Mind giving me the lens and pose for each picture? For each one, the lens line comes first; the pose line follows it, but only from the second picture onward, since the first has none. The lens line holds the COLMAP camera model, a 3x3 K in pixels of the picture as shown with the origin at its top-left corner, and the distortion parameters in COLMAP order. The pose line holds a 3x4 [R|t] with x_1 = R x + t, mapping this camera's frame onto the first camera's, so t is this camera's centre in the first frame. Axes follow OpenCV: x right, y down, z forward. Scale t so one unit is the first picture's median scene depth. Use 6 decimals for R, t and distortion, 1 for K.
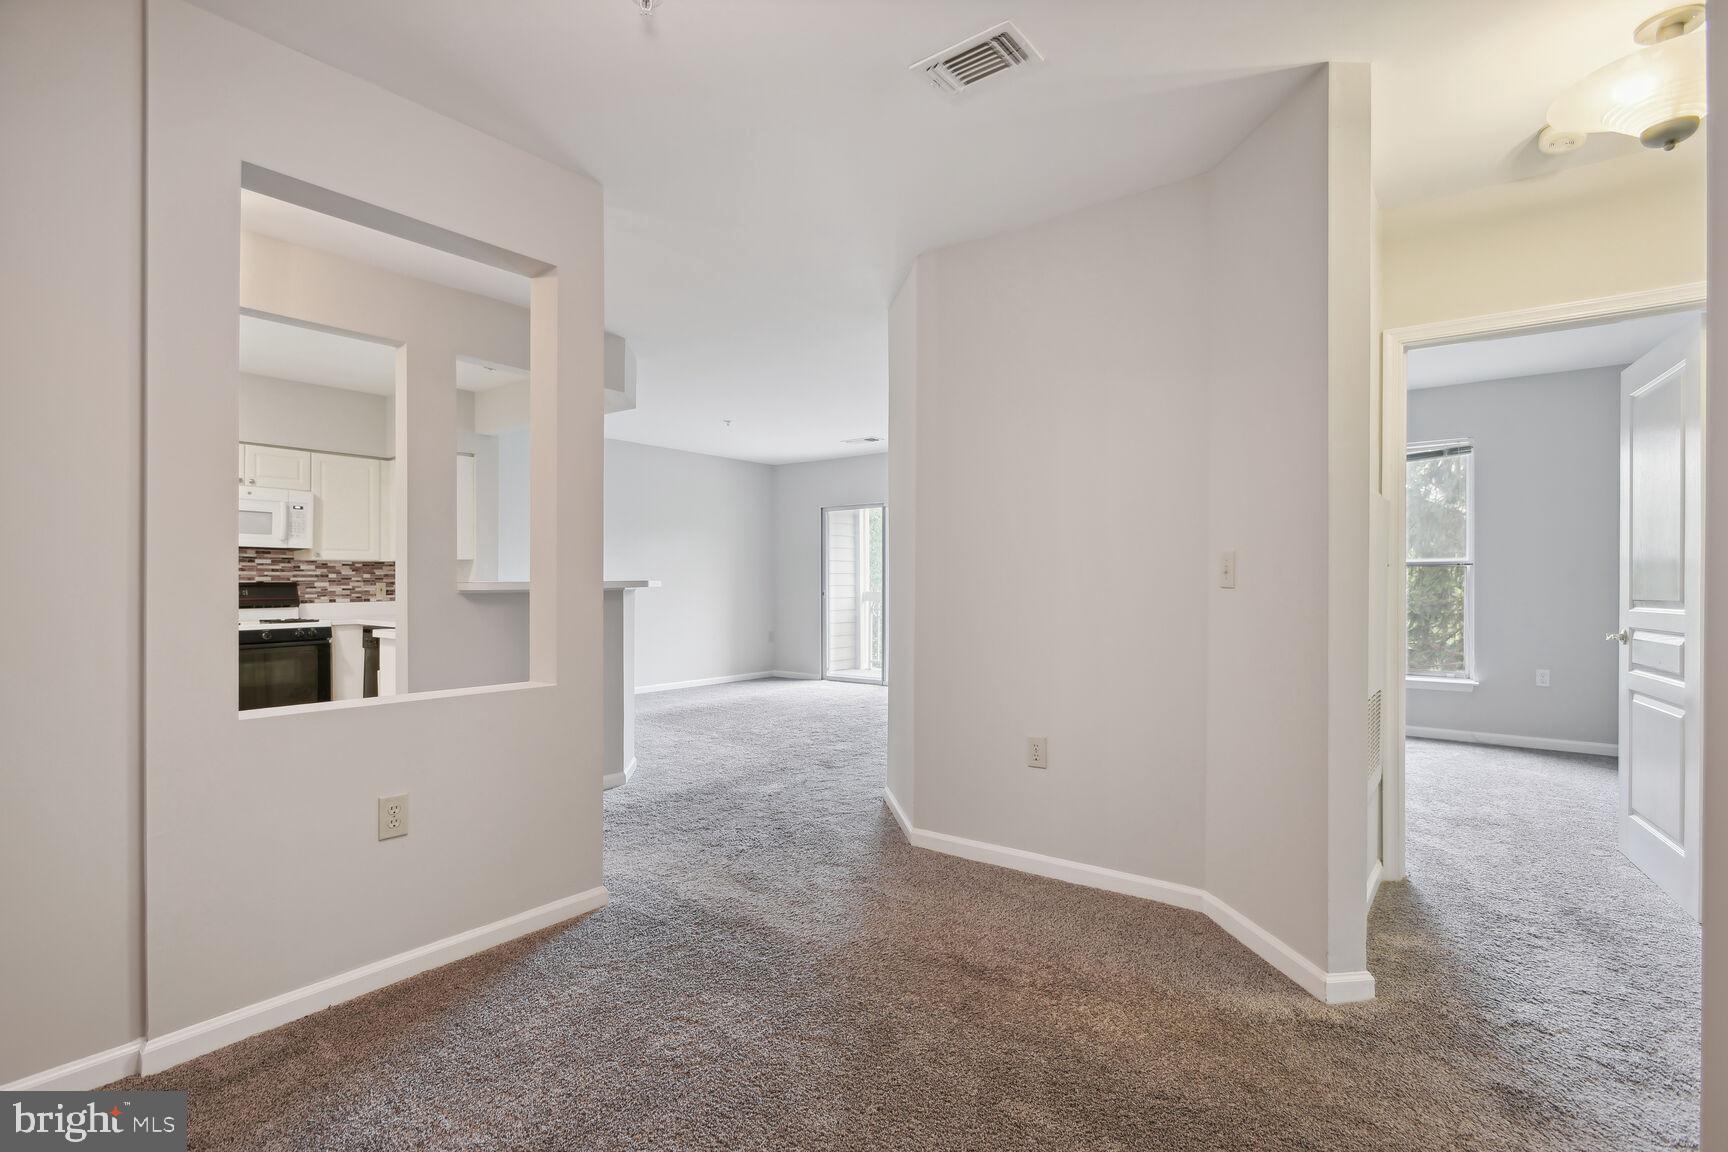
lens RADIAL K [[812.2, 0, 864.0], [0, 812.2, 576.0], [0, 0, 1]] dist [0.000116, -0.000039]
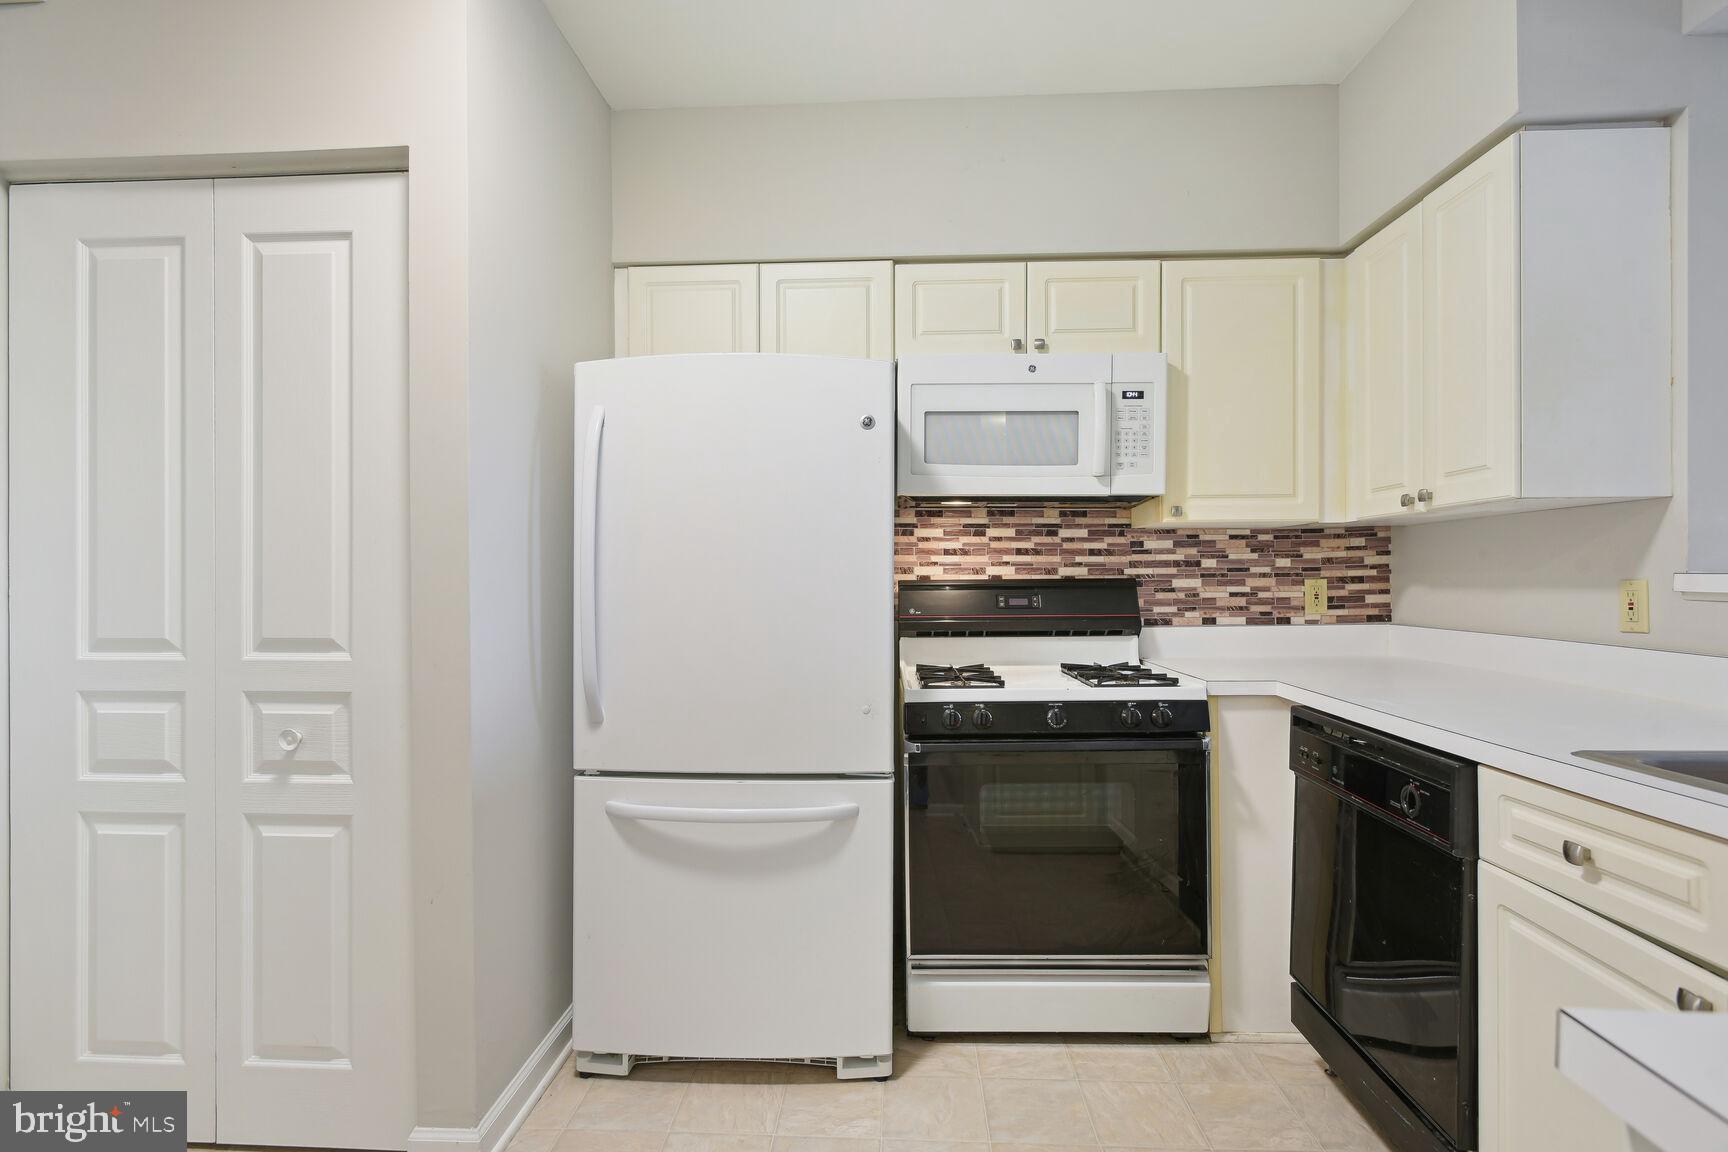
lens RADIAL K [[836.2, 0, 865.1], [0, 836.2, 582.9], [0, 0, 1]] dist [-0.000921, -0.000188]
pose [[0.570929, 0.003110, -0.820993, -0.410934], [0.008964, 0.999910, 0.010021, 0.004307], [0.820950, -0.013080, 0.570850, 0.621671]]
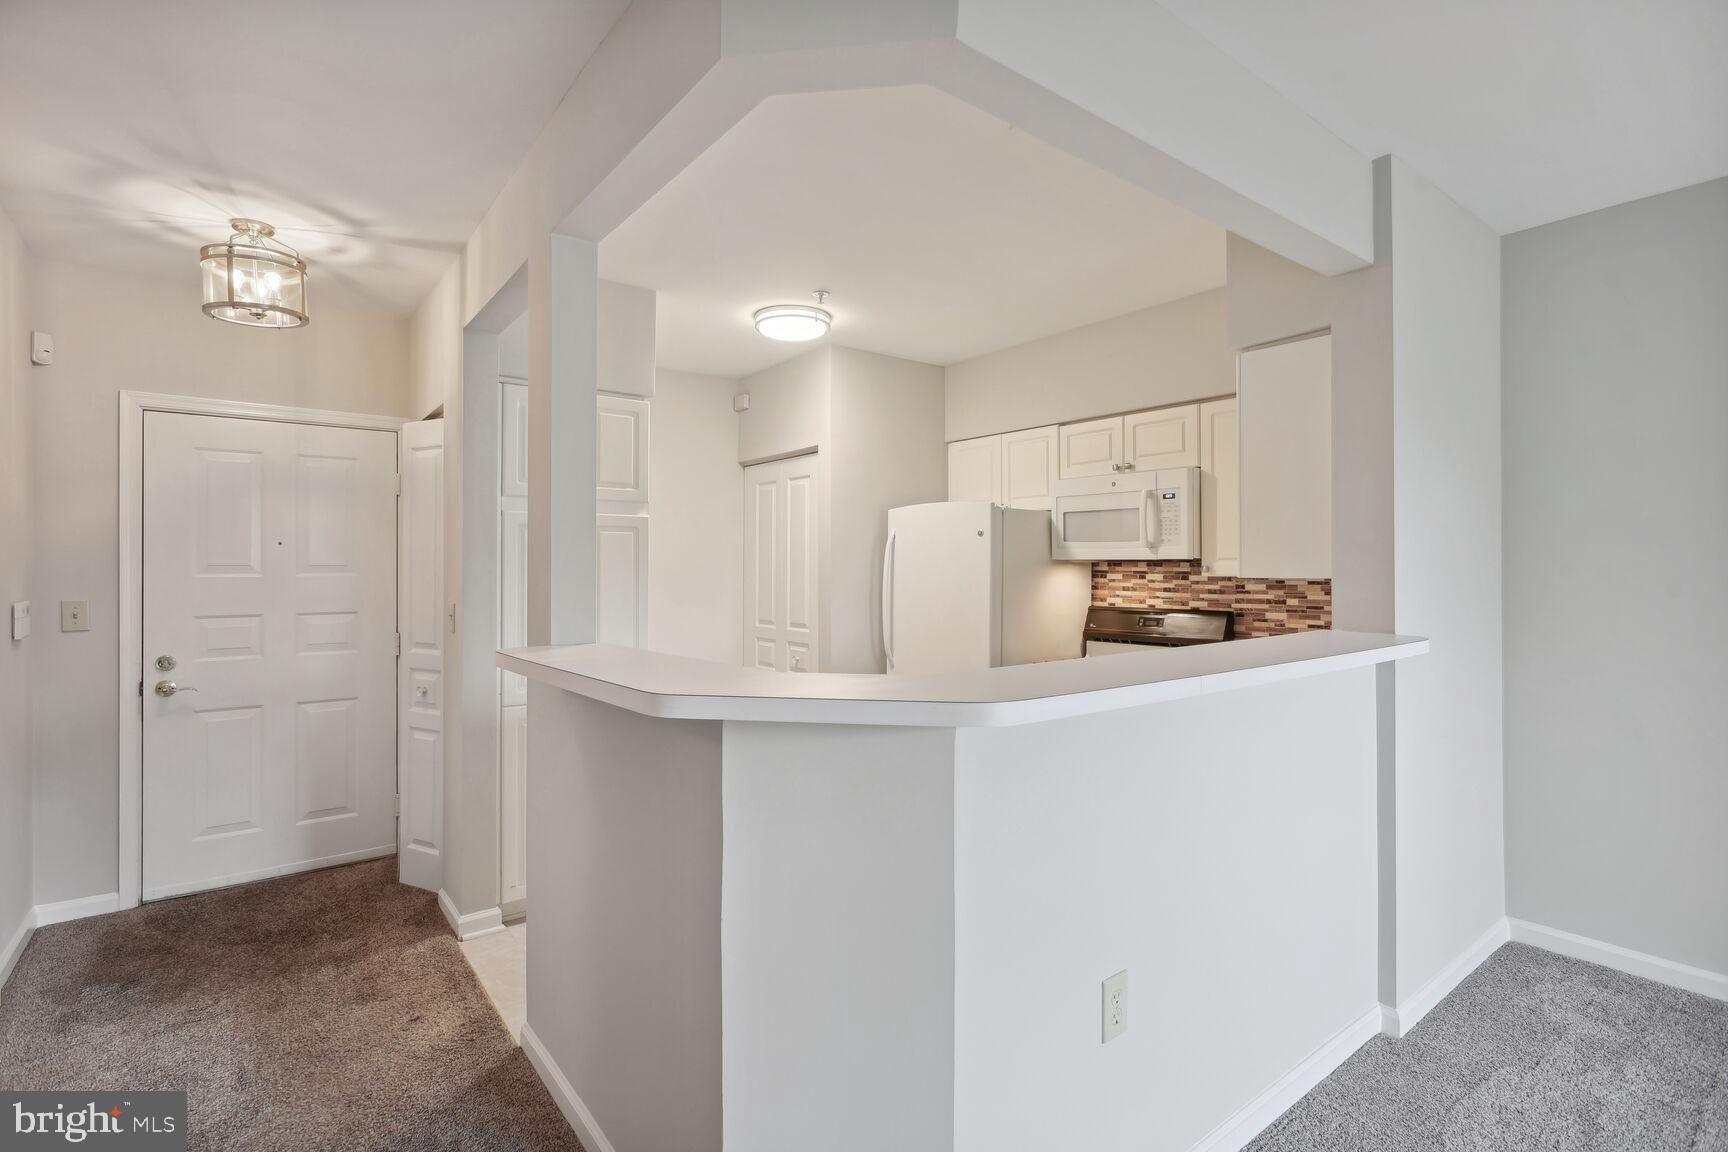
lens RADIAL K [[821.6, 0, 859.8], [0, 821.6, 568.2], [0, 0, 1]] dist [-0.001015, -0.000289]
pose [[-0.254071, -0.000525, -0.967185, -0.007873], [0.006077, 0.999979, -0.002139, -0.026144], [0.967167, -0.006421, -0.254062, 0.887472]]
